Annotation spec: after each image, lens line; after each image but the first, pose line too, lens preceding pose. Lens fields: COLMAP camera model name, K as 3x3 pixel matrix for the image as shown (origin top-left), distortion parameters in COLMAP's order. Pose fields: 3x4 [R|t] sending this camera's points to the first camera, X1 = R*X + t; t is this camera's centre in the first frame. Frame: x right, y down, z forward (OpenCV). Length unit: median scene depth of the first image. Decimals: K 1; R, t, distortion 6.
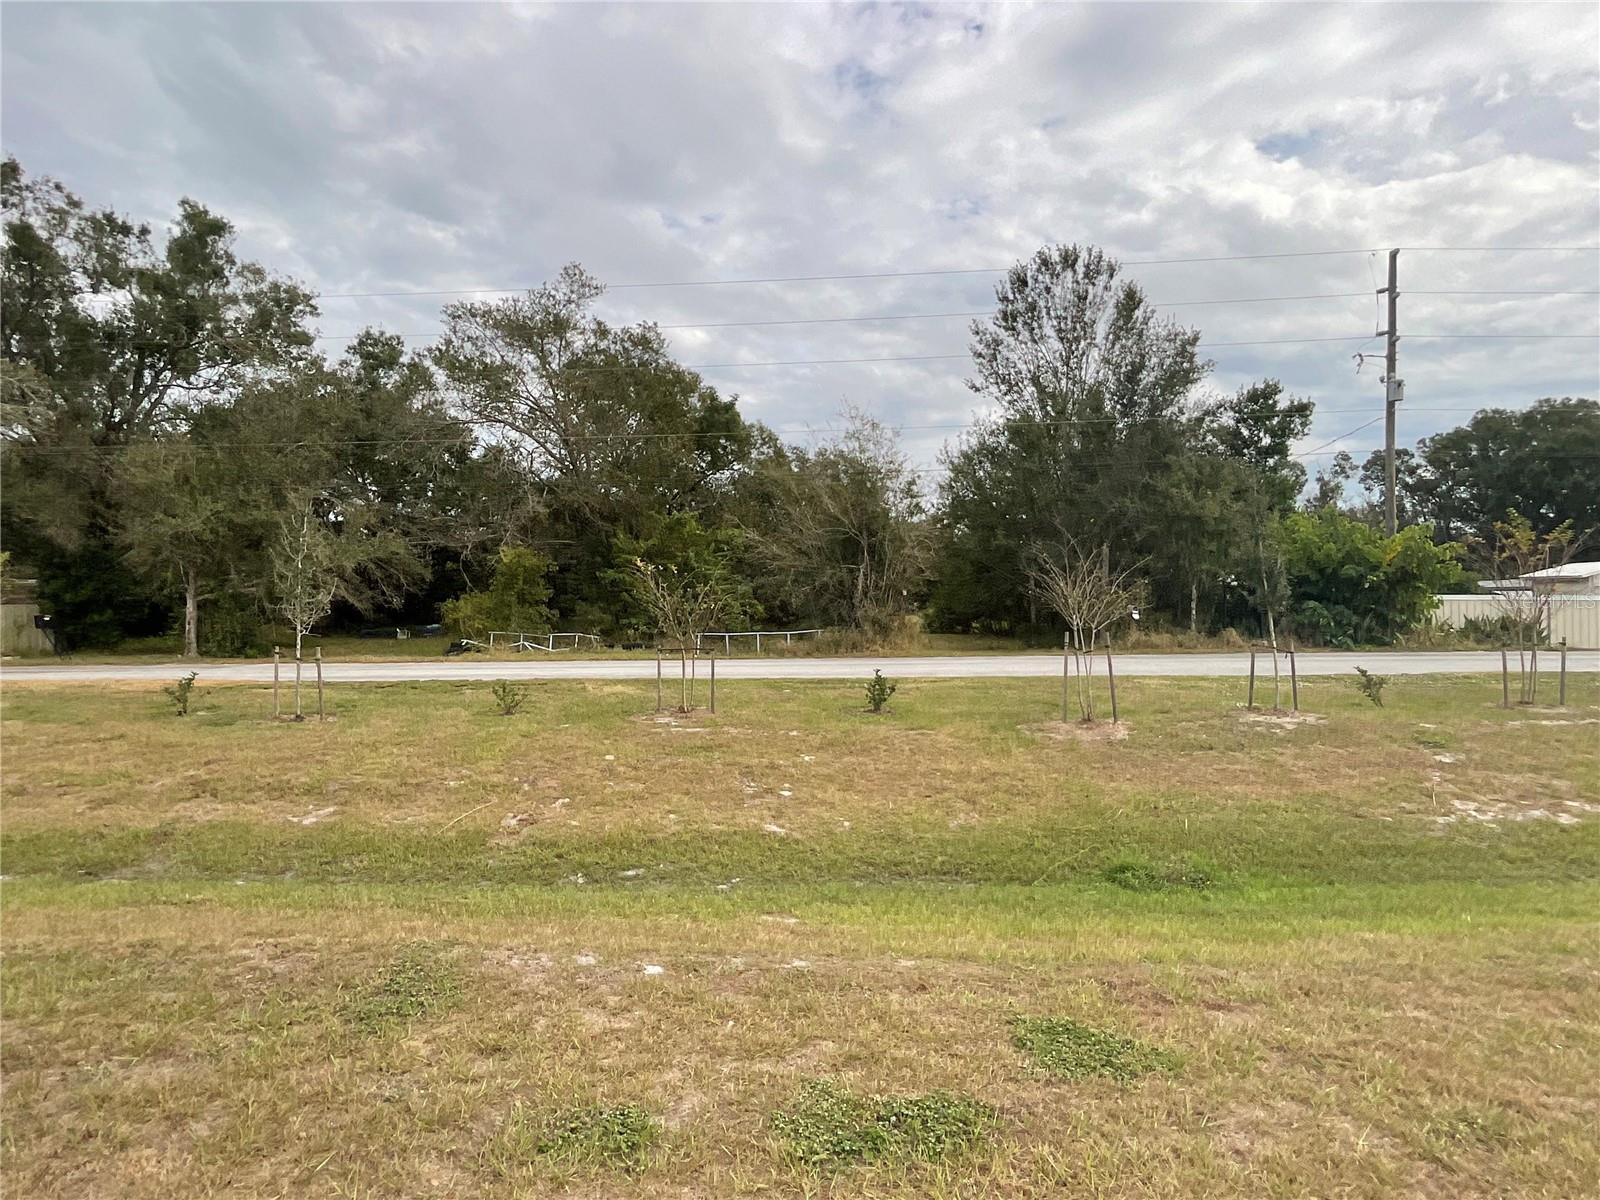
lens RADIAL K [[932.3, 0, 787.3], [0, 932.3, 605.1], [0, 0, 1]] dist [0.004781, -0.001528]
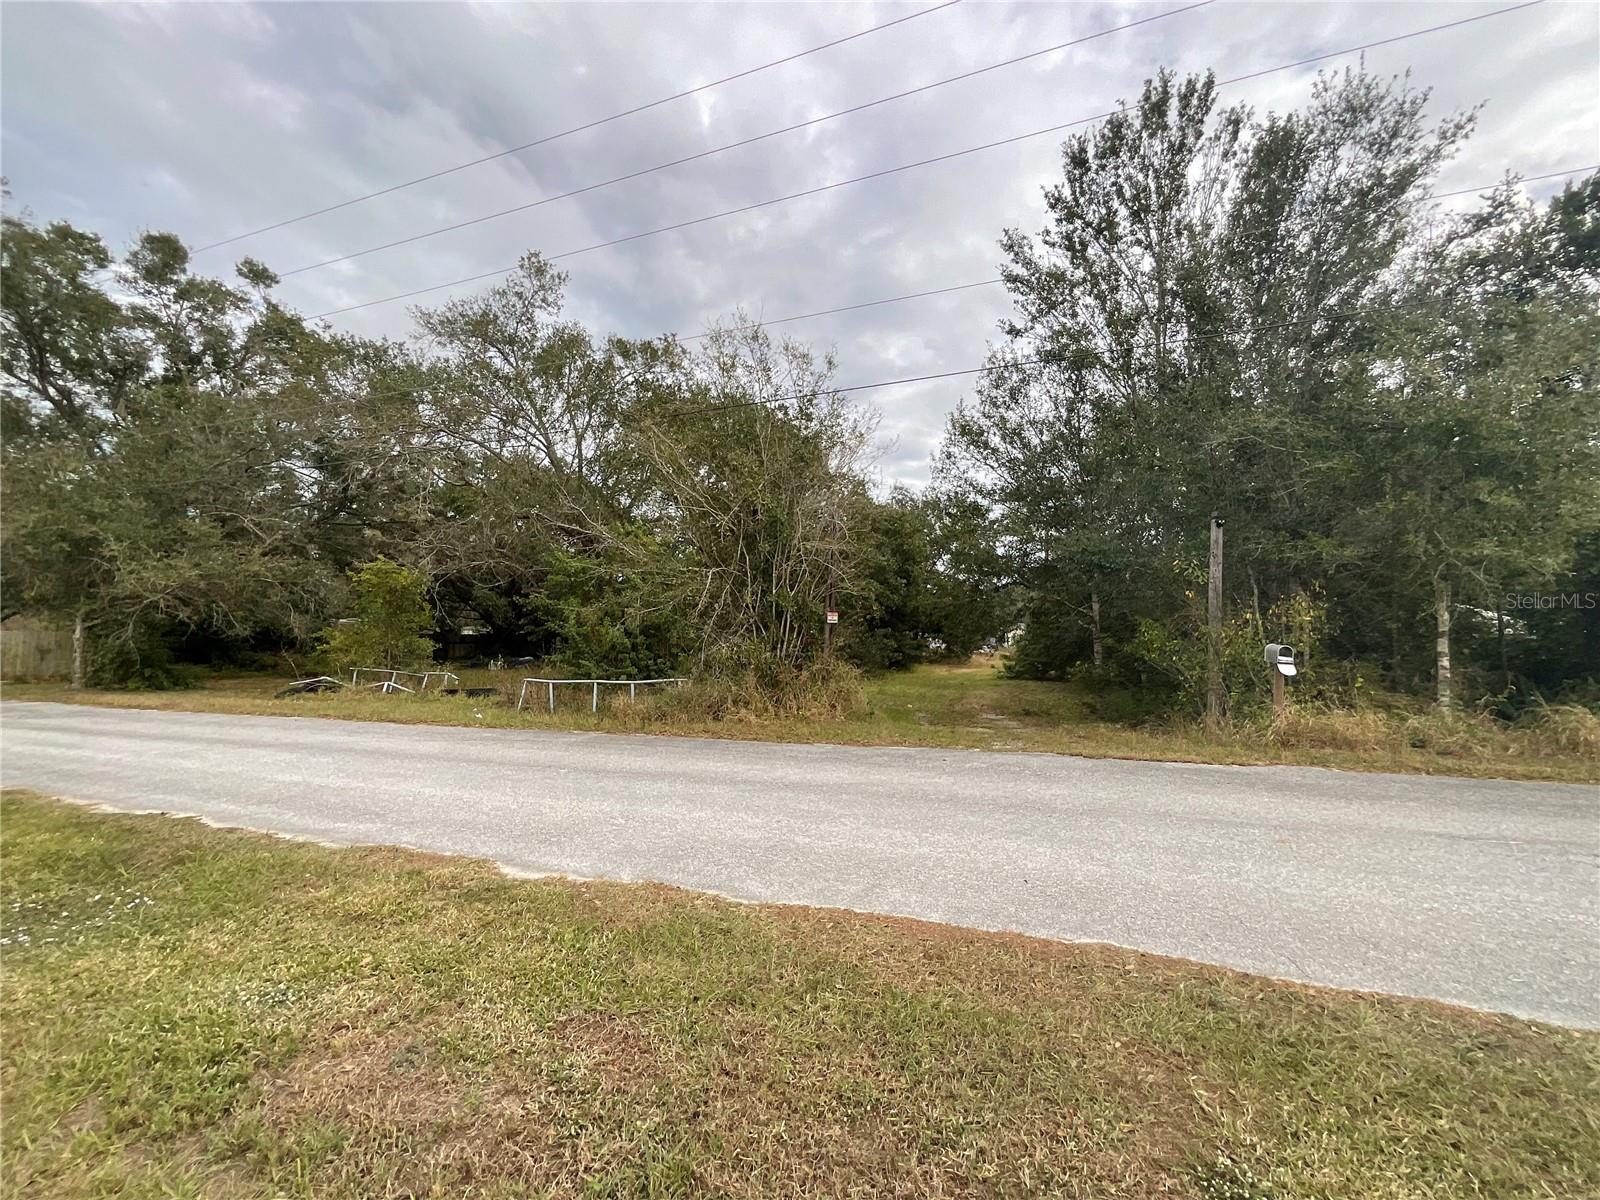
lens RADIAL K [[657.6, 0, 807.6], [0, 657.6, 598.6], [0, 0, 1]] dist [0.003528, -0.000460]
pose [[0.958584, -0.006398, -0.284738, 0.202549], [-0.014376, 0.997386, -0.070807, 0.003435], [0.284446, 0.071967, 0.955987, 0.526235]]
